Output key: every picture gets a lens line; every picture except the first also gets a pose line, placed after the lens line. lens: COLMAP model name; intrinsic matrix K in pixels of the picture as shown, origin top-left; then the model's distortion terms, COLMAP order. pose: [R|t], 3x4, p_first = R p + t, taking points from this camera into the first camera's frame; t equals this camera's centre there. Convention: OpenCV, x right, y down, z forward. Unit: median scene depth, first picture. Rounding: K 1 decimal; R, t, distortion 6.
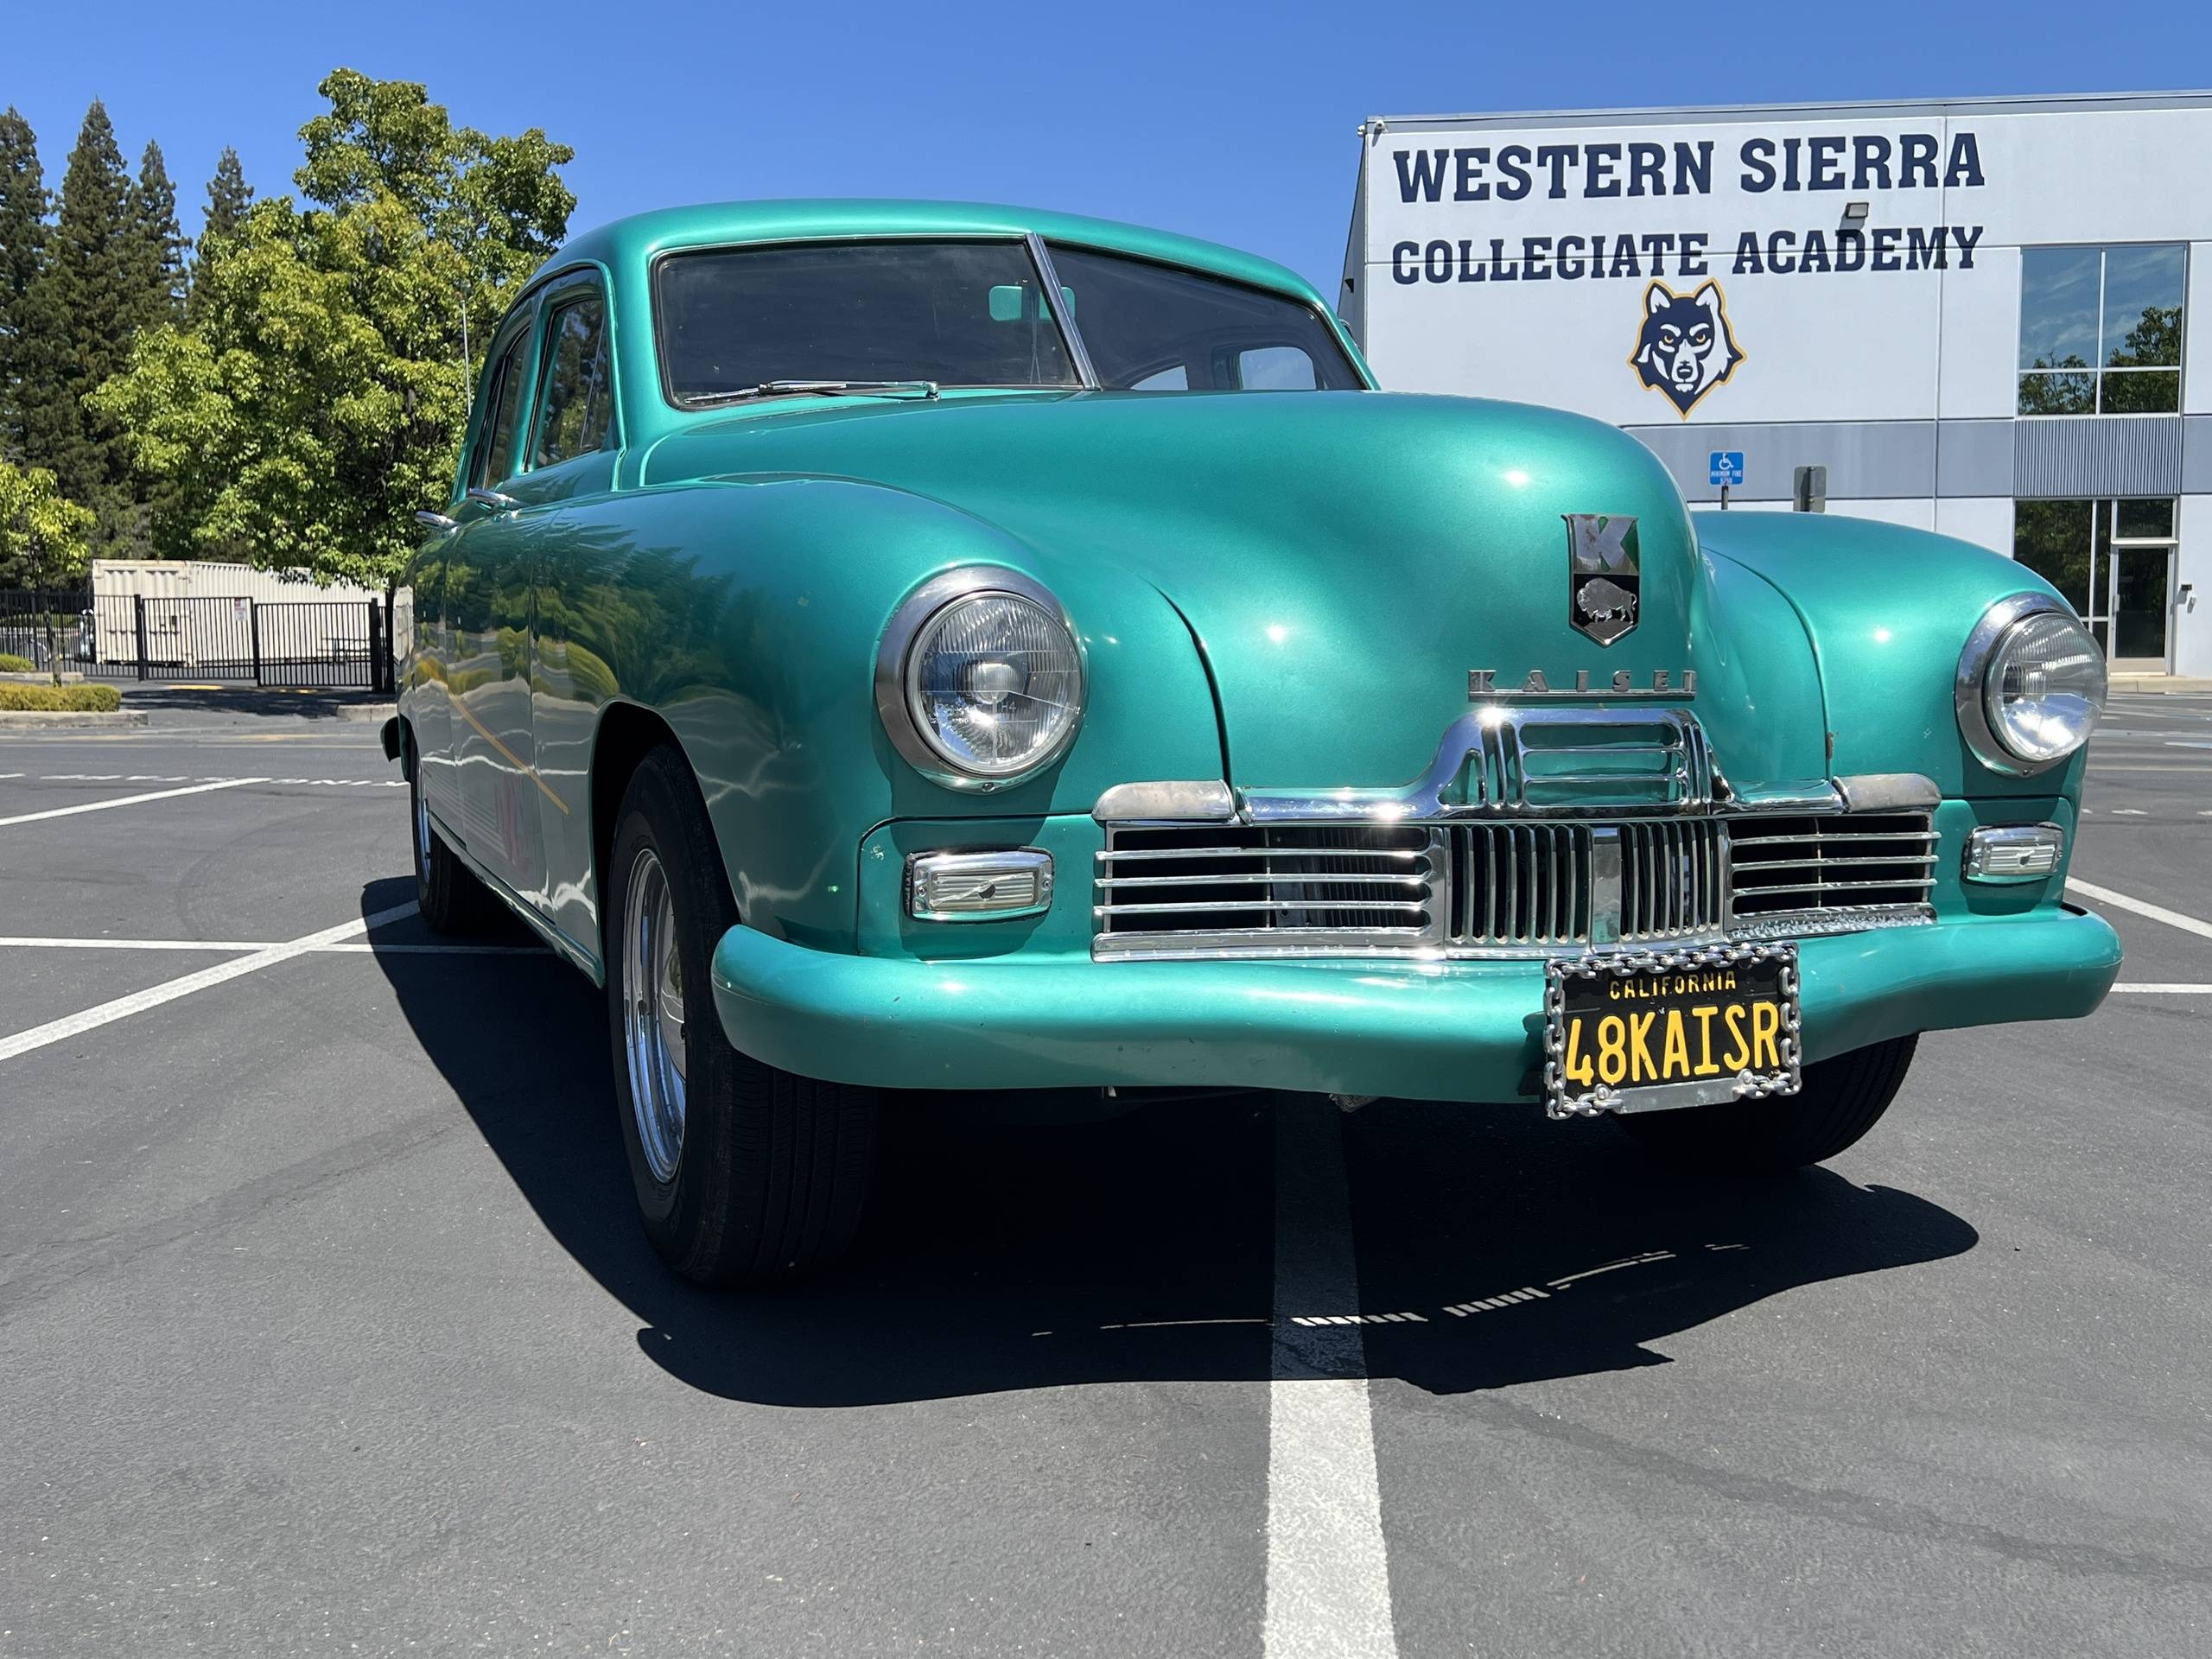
lens RADIAL K [[2170.0, 0, 1129.8], [0, 2170.0, 832.0], [0, 0, 1]] dist [0.034241, -0.022359]
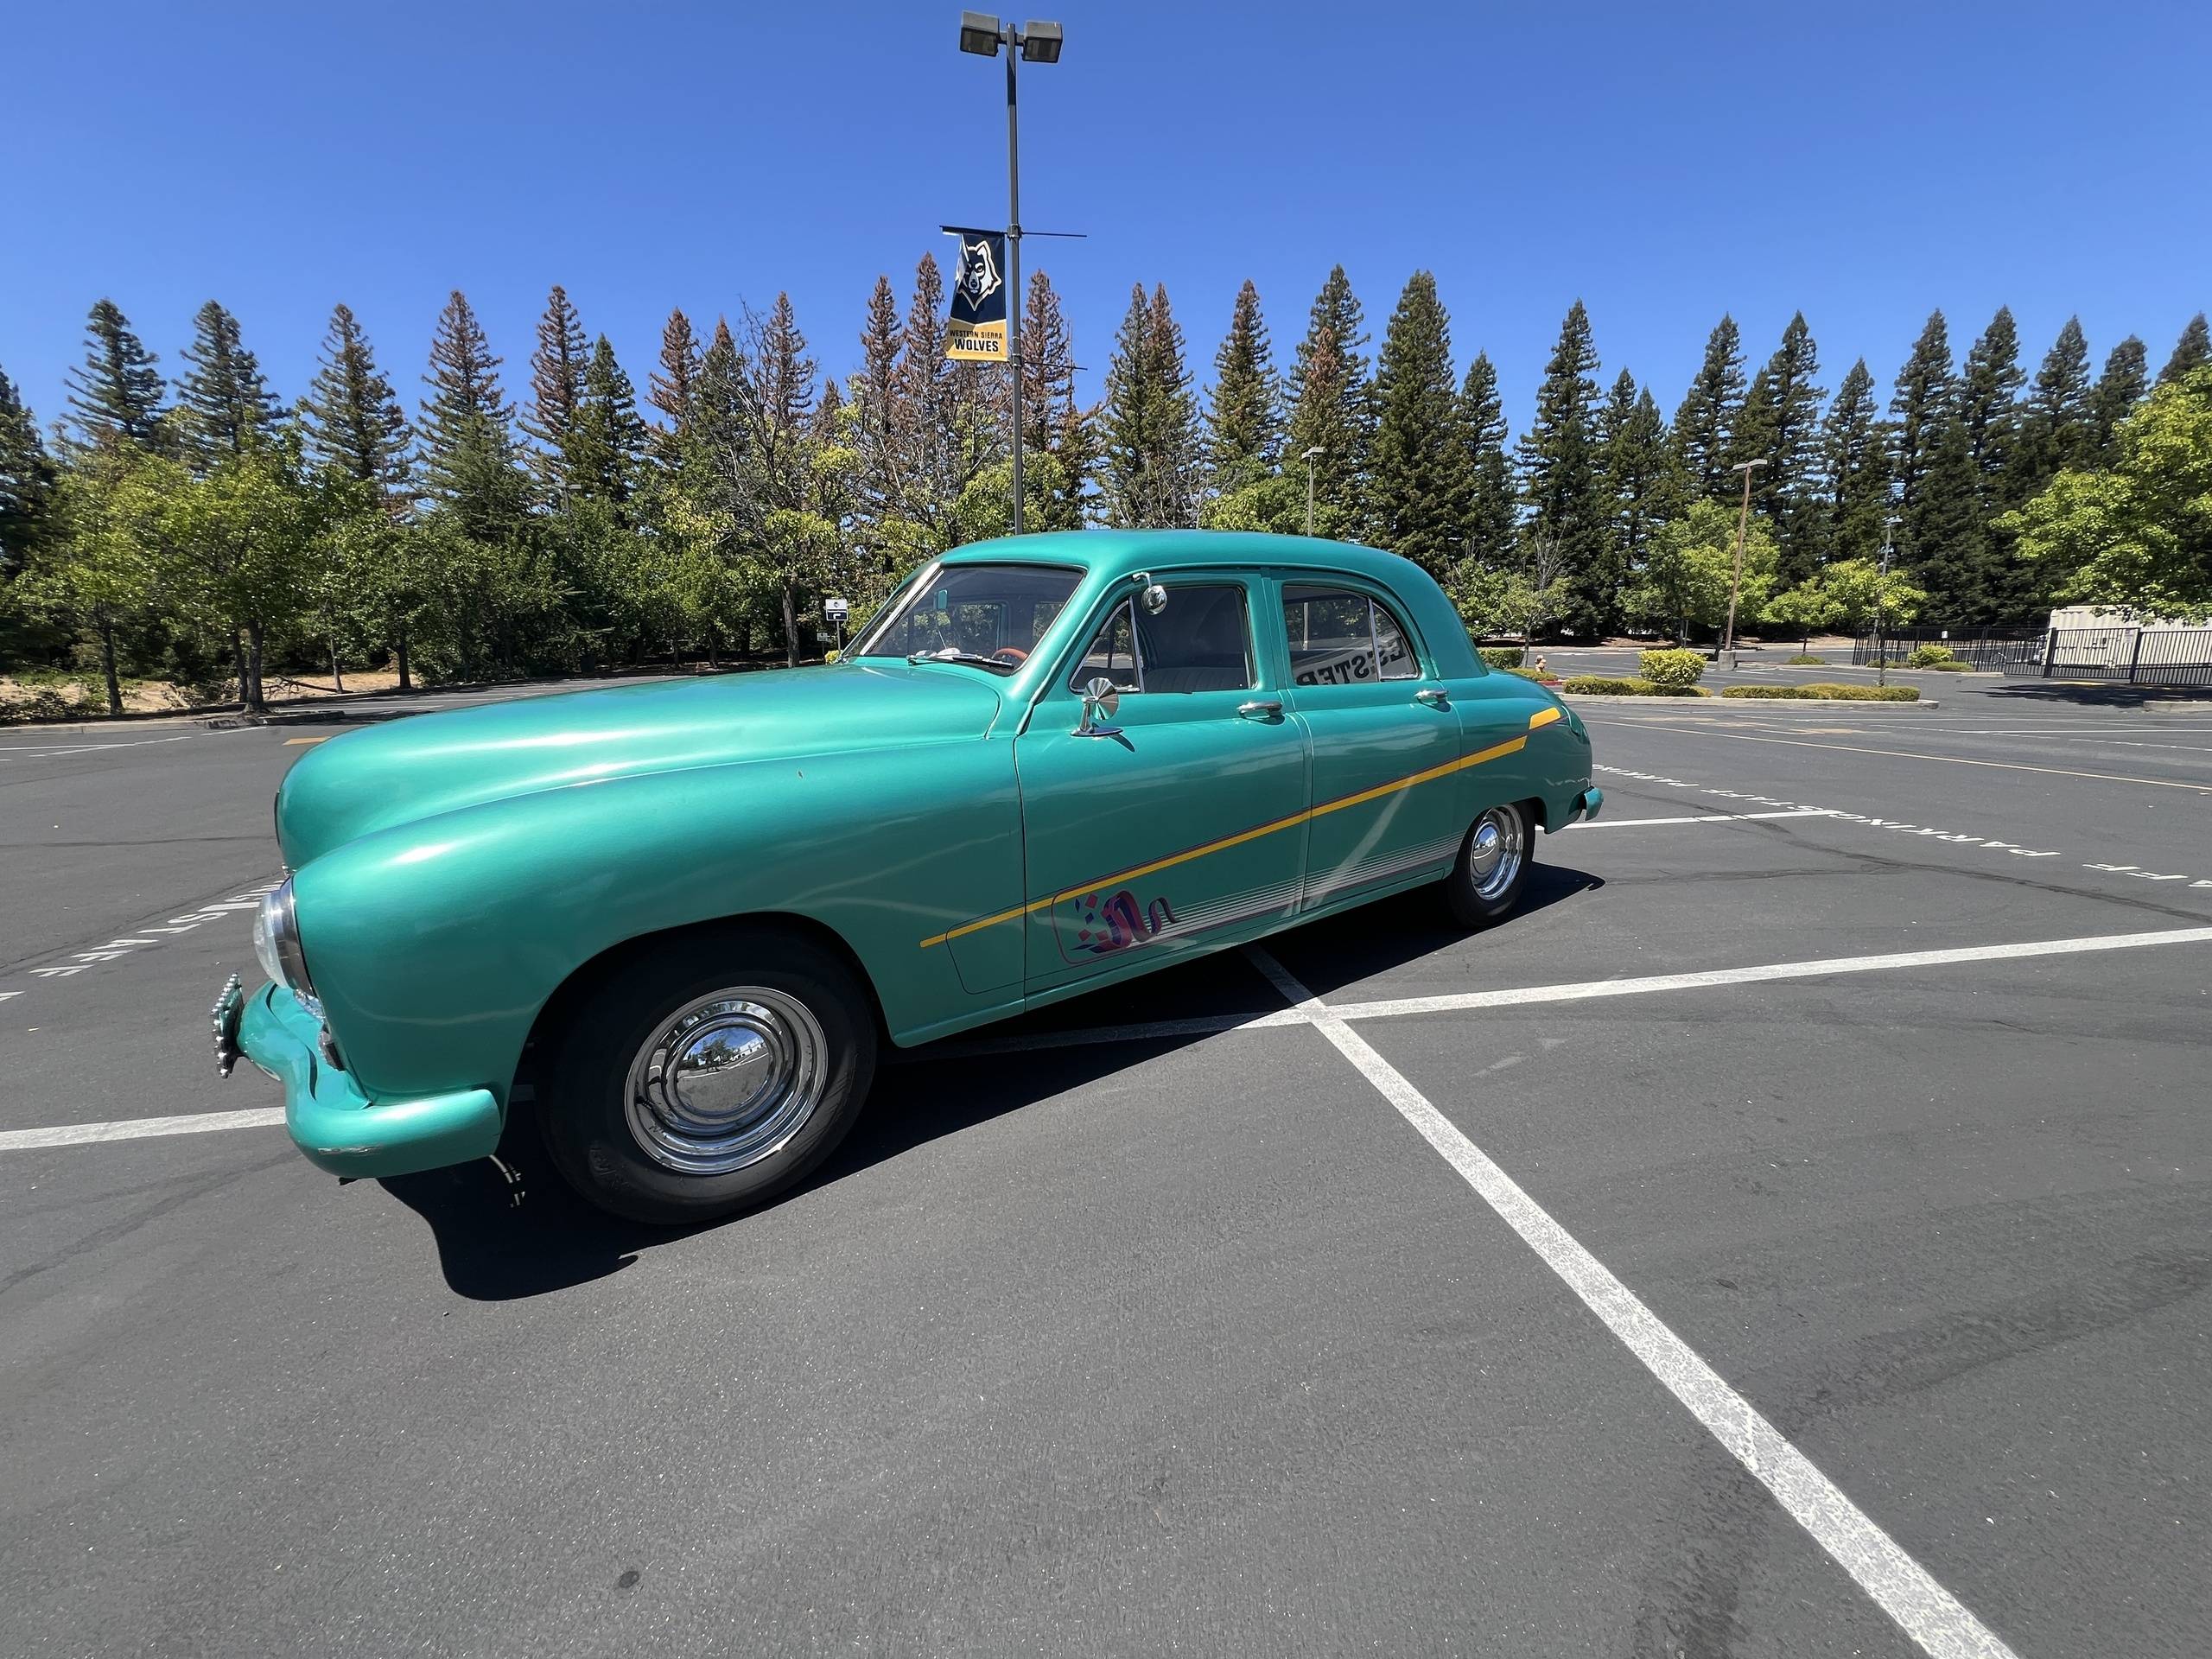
lens RADIAL K [[890.9, 0, 1091.1], [0, 890.9, 827.2], [0, 0, 1]] dist [-0.001300, 0.000722]
pose [[0.242096, 0.189670, -0.951533, 0.911341], [-0.078461, 0.981322, 0.175645, -0.236318], [0.967075, 0.032136, 0.252456, 1.133153]]
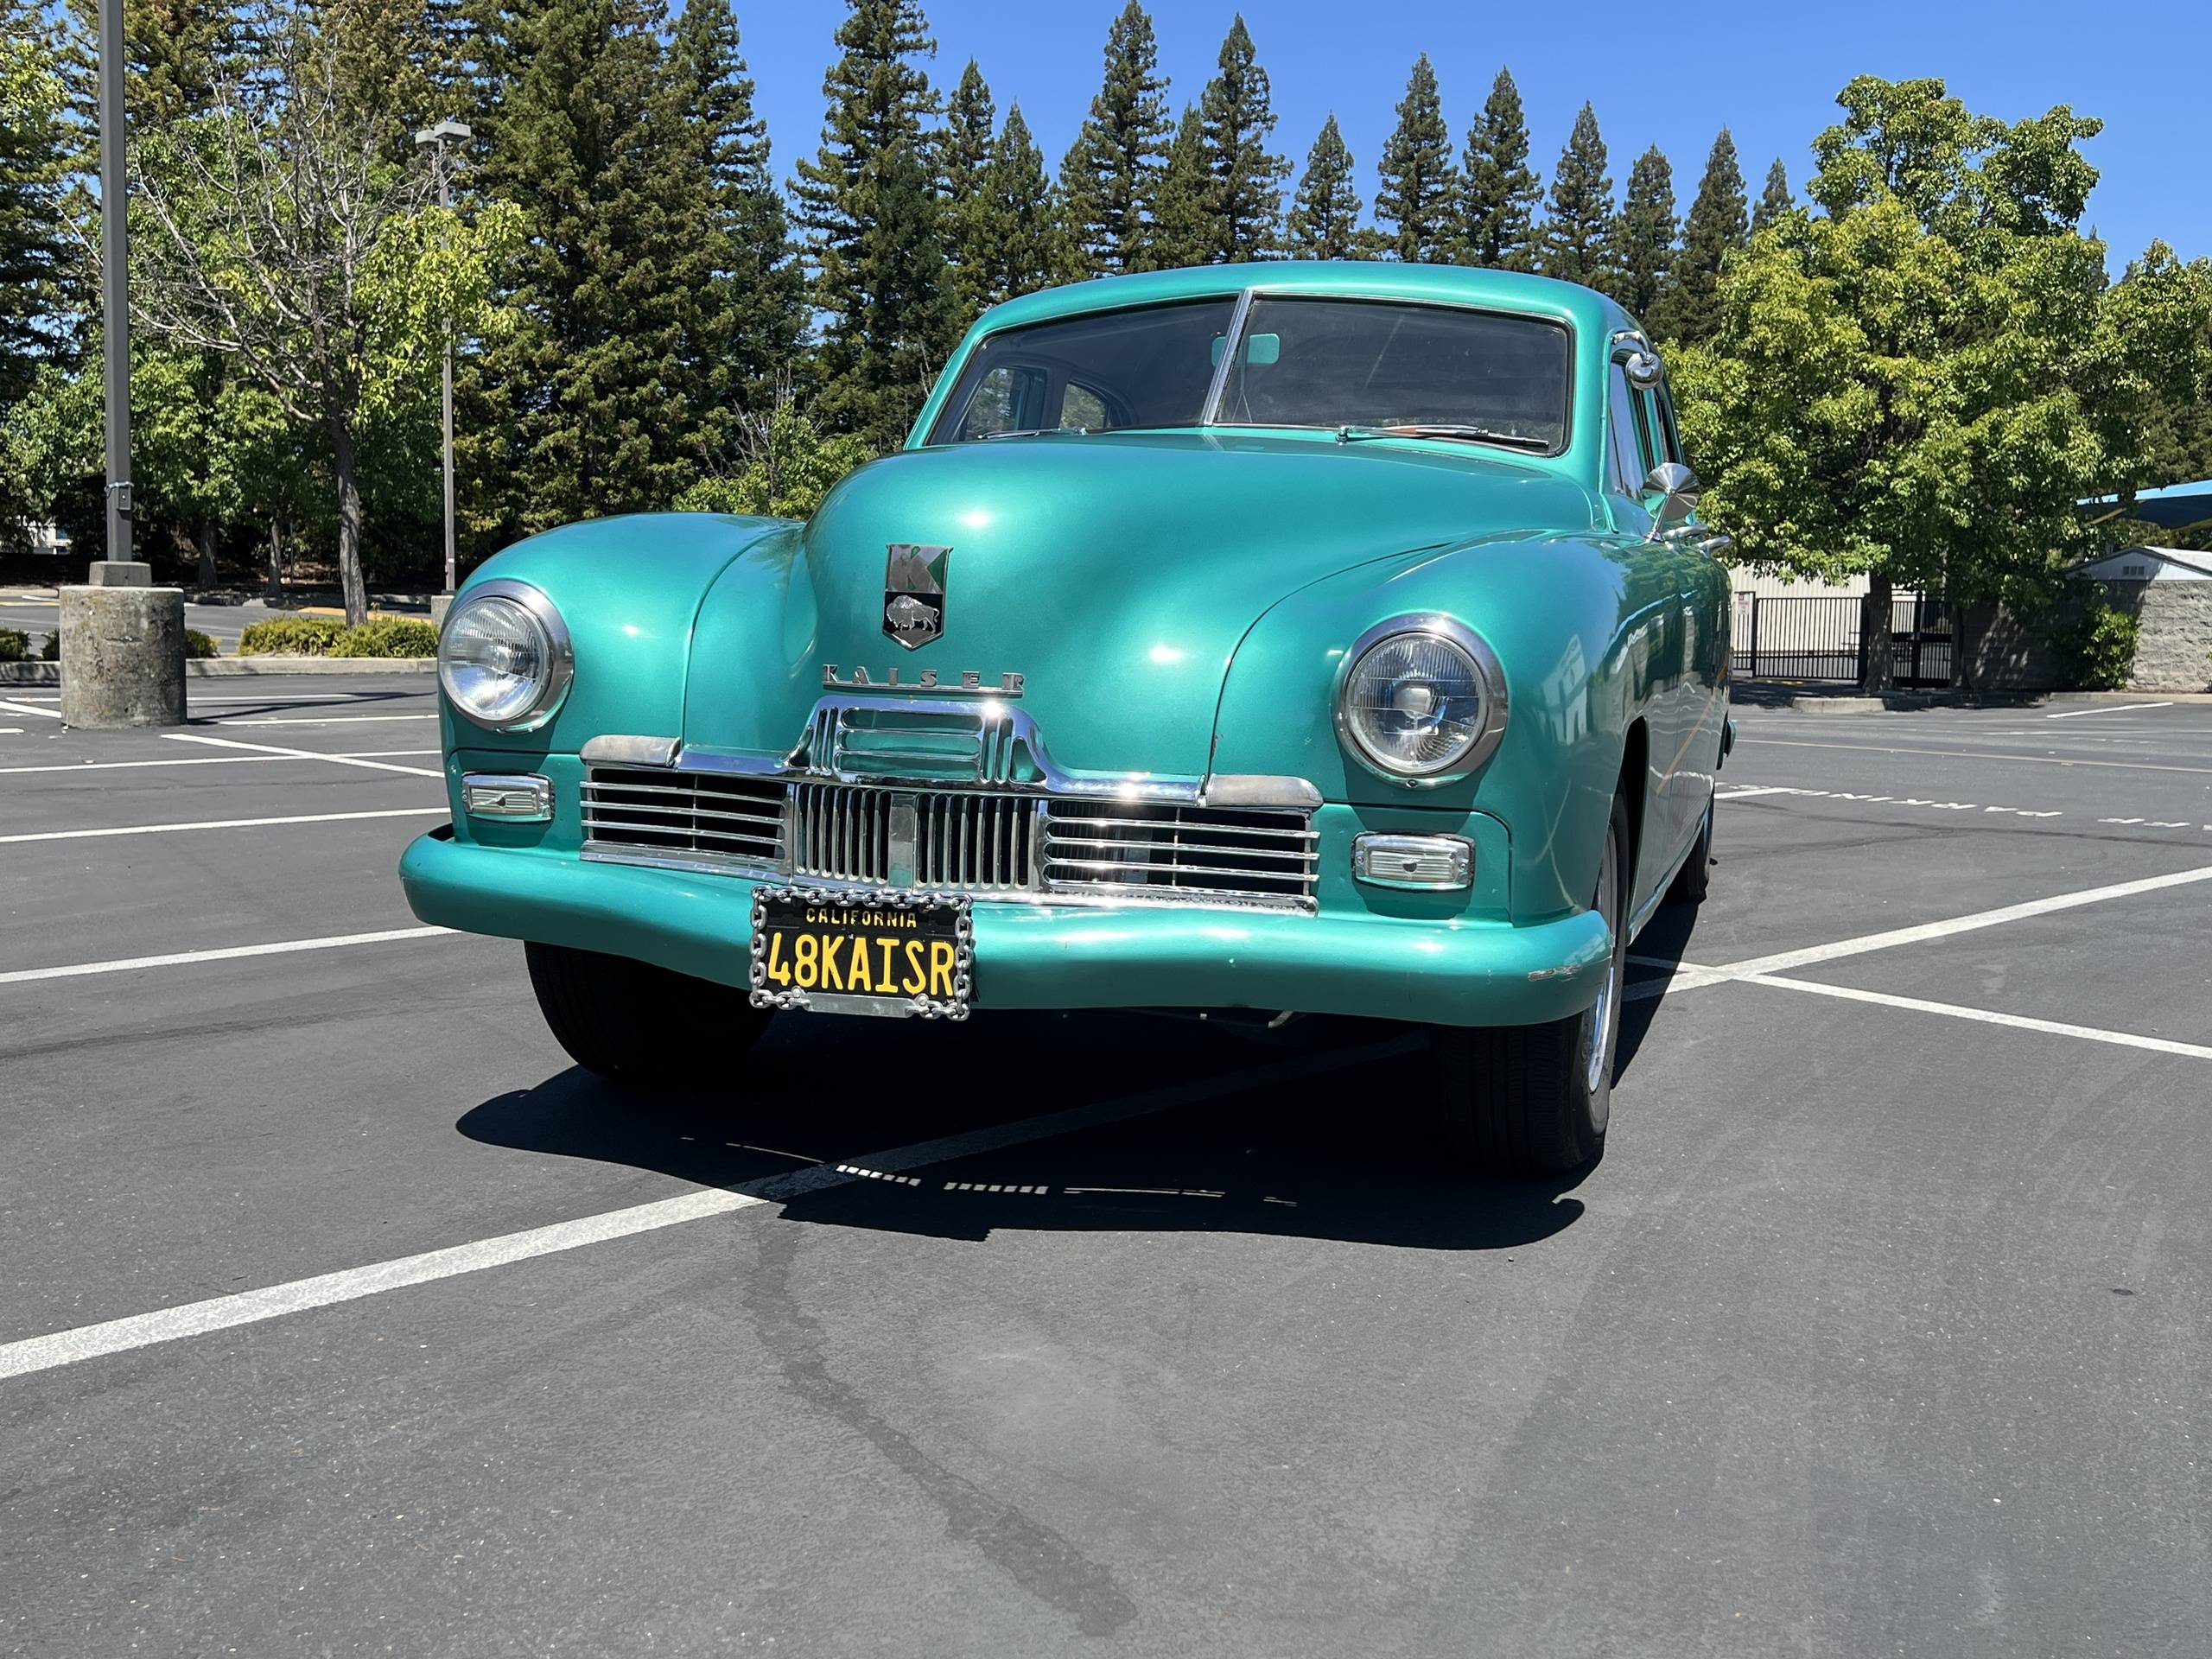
lens RADIAL K [[2173.0, 0, 1120.1], [0, 2173.0, 792.8], [0, 0, 1]] dist [0.105312, -0.195179]
pose [[0.754408, 0.068996, -0.652769, 0.834339], [-0.079257, 0.996759, 0.013756, -0.022135], [0.651603, 0.041359, 0.757432, 0.094975]]
